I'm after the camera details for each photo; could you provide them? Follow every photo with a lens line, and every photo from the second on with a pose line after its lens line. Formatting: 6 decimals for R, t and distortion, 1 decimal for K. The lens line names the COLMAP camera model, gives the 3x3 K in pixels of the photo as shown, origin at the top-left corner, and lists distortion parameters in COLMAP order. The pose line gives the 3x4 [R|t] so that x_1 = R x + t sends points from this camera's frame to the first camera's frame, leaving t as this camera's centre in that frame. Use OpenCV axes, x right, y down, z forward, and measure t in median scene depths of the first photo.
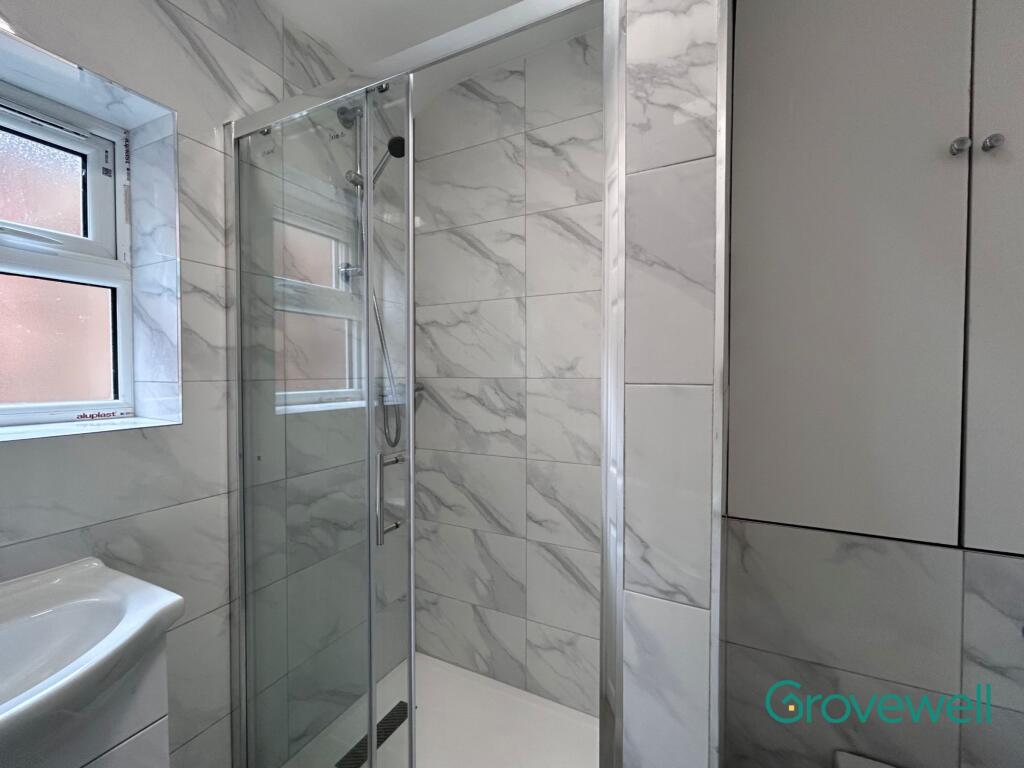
lens RADIAL K [[440.4, 0, 511.6], [0, 440.4, 381.9], [0, 0, 1]] dist [0.001161, 0.000277]
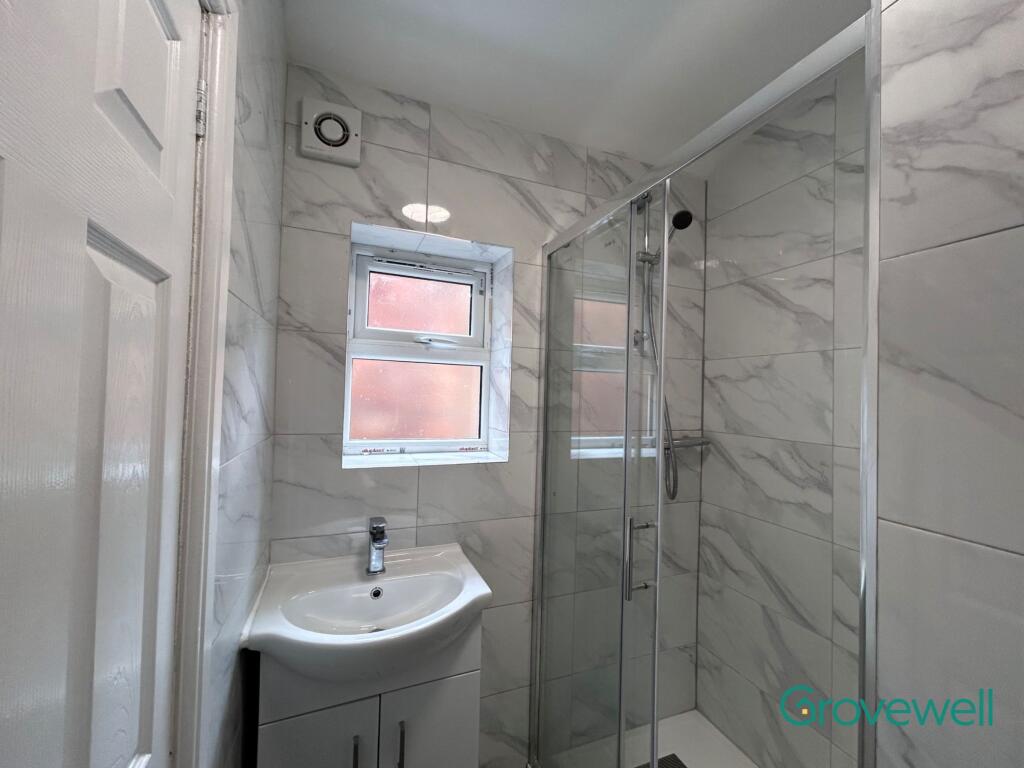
lens RADIAL K [[416.4, 0, 512.2], [0, 416.4, 382.8], [0, 0, 1]] dist [-0.001143, 0.000399]
pose [[0.746923, 0.006107, -0.664883, 0.131602], [-0.043719, 0.998245, -0.039944, -0.090398], [0.663472, 0.058903, 0.745879, -0.009300]]
